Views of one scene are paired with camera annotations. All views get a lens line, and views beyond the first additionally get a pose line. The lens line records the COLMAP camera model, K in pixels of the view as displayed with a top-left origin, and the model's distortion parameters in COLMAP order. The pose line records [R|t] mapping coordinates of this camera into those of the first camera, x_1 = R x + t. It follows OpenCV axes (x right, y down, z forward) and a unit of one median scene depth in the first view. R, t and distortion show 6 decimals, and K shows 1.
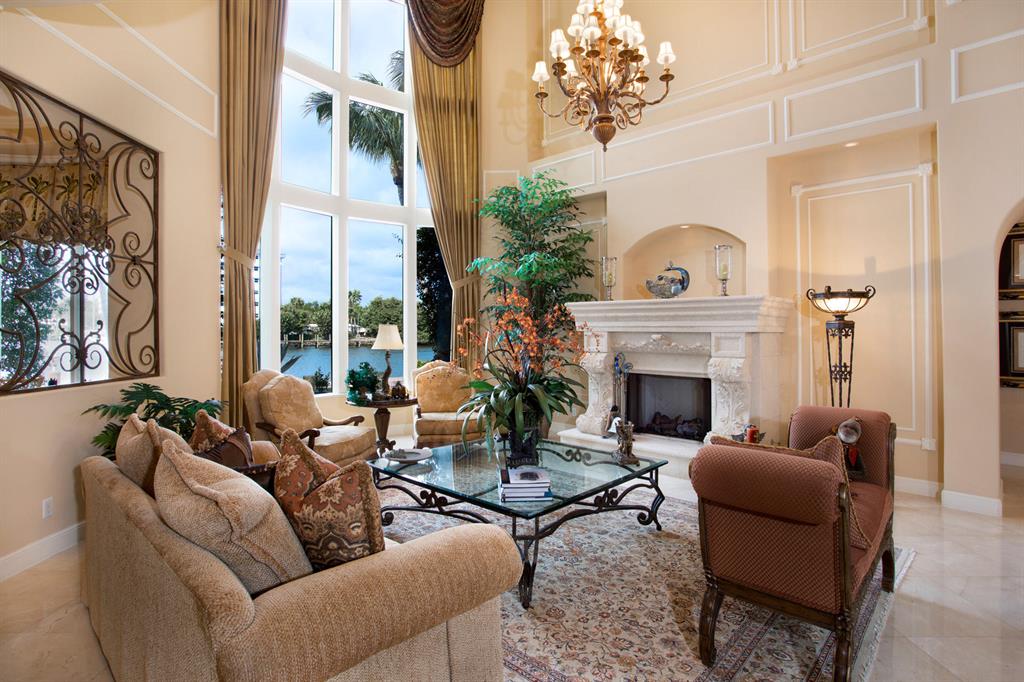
lens RADIAL K [[537.9, 0, 512.0], [0, 537.9, 341.0], [0, 0, 1]] dist [-0.000067, 0.000088]
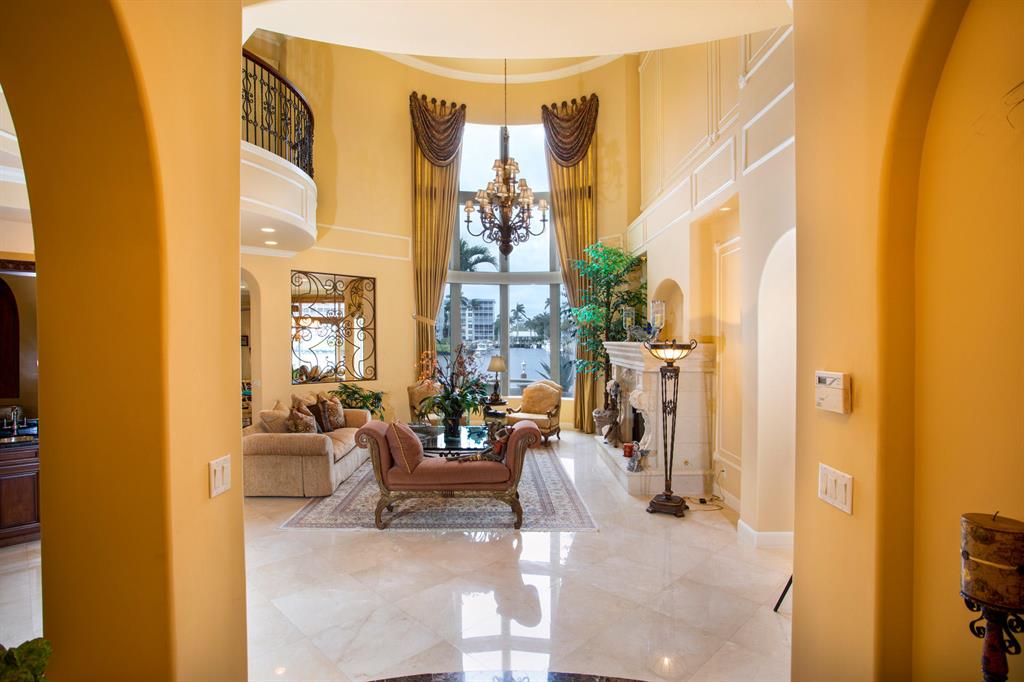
lens RADIAL K [[537.9, 0, 512.0], [0, 537.9, 341.0], [0, 0, 1]] dist [-0.000067, 0.000088]
pose [[0.704298, 0.004305, -0.709892, 1.241679], [-0.004853, 0.999987, 0.001249, -0.096631], [0.709888, 0.002565, 0.704310, -0.136245]]
